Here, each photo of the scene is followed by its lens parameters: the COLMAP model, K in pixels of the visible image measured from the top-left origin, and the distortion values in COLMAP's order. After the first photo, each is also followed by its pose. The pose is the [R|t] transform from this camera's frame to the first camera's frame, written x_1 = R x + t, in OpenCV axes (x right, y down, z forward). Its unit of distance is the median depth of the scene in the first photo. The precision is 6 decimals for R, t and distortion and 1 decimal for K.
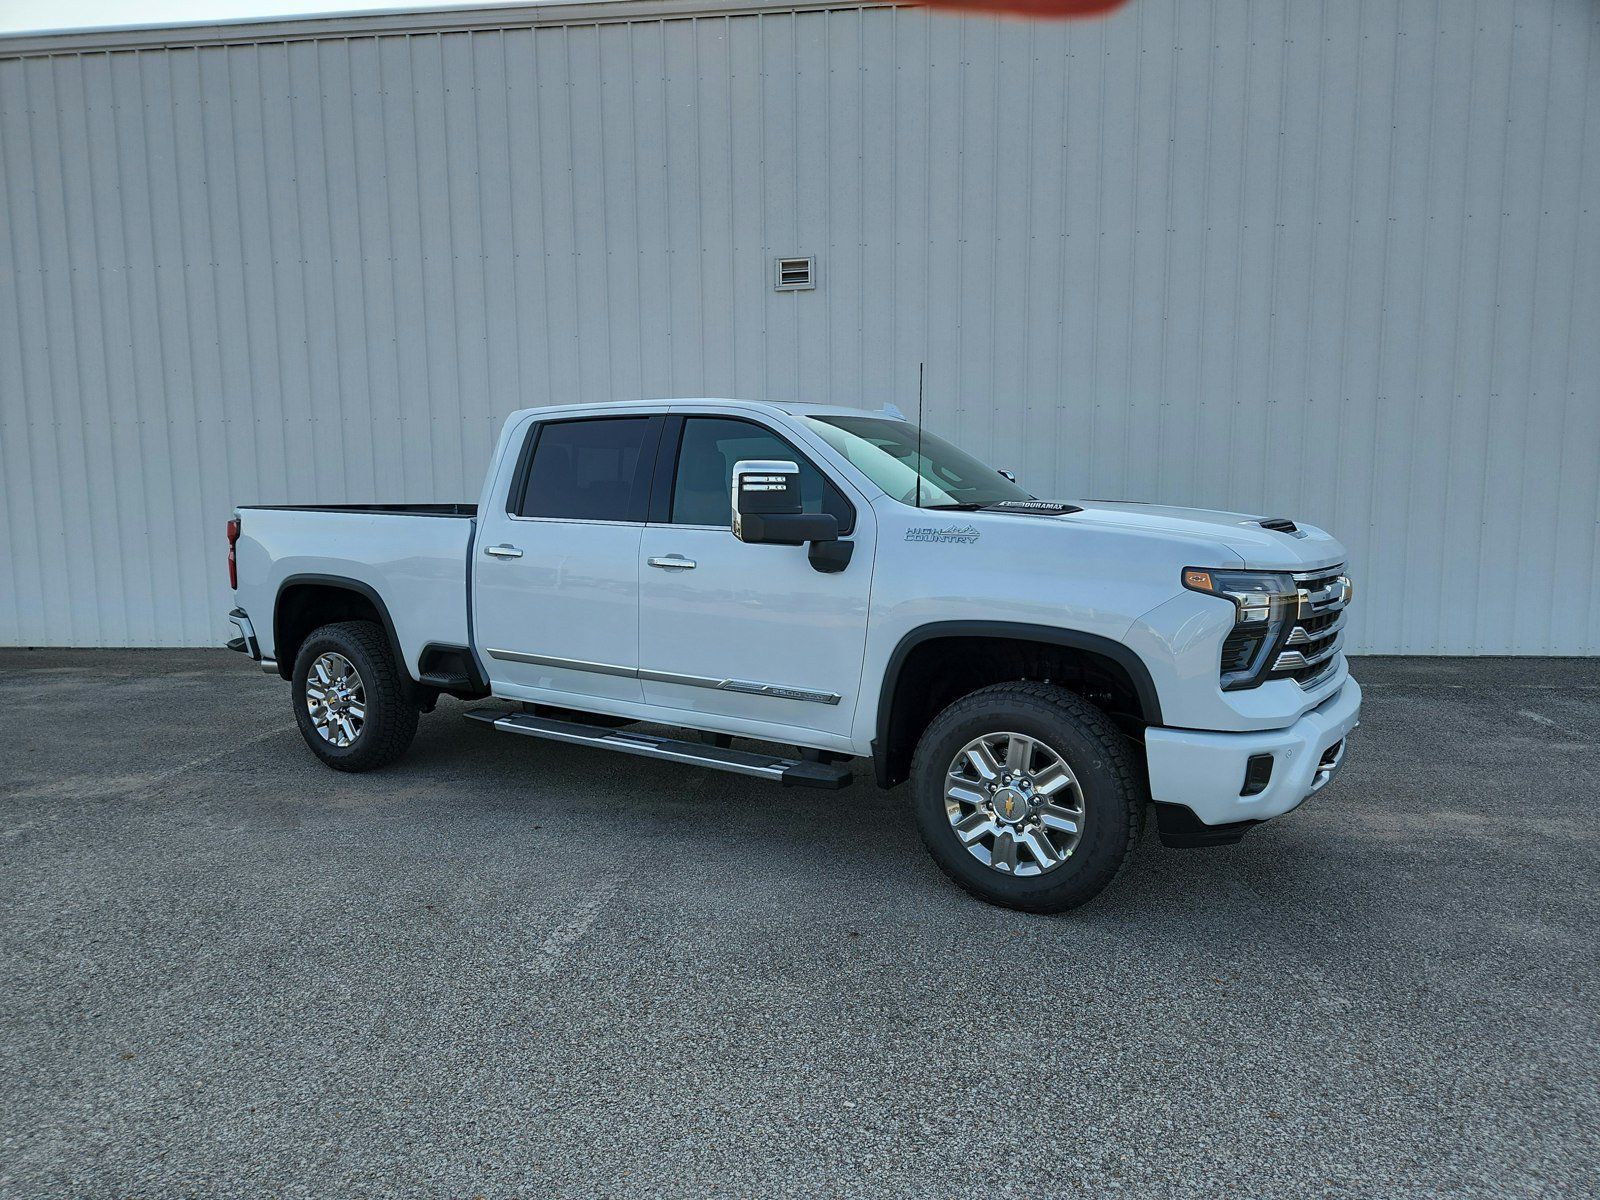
lens RADIAL K [[1071.1, 0, 788.5], [0, 1071.1, 609.3], [0, 0, 1]] dist [0.063141, -0.048506]
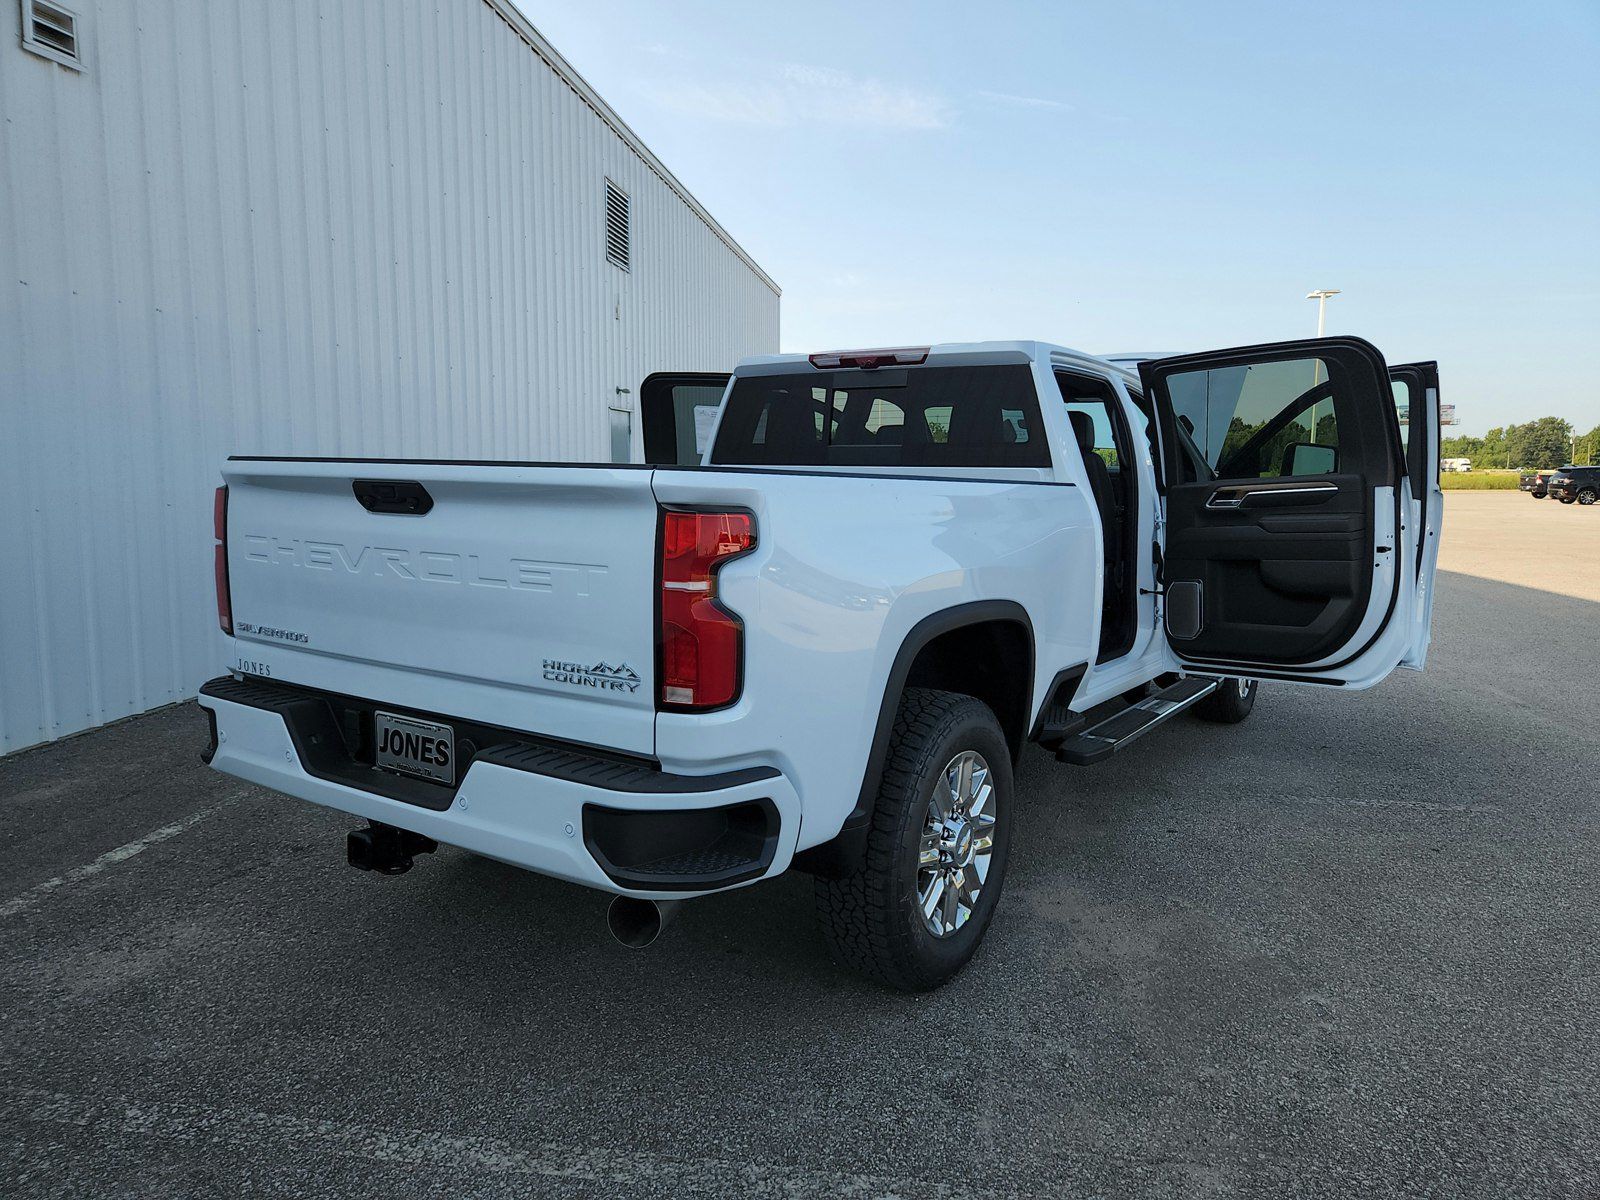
lens RADIAL K [[1071.1, 0, 808.3], [0, 1071.1, 595.5], [0, 0, 1]] dist [0.063141, -0.048506]
pose [[0.009526, -0.110946, 0.993781, -1.297277], [0.093071, 0.989610, 0.109589, -0.136880], [-0.995614, 0.091449, 0.019753, 1.487996]]
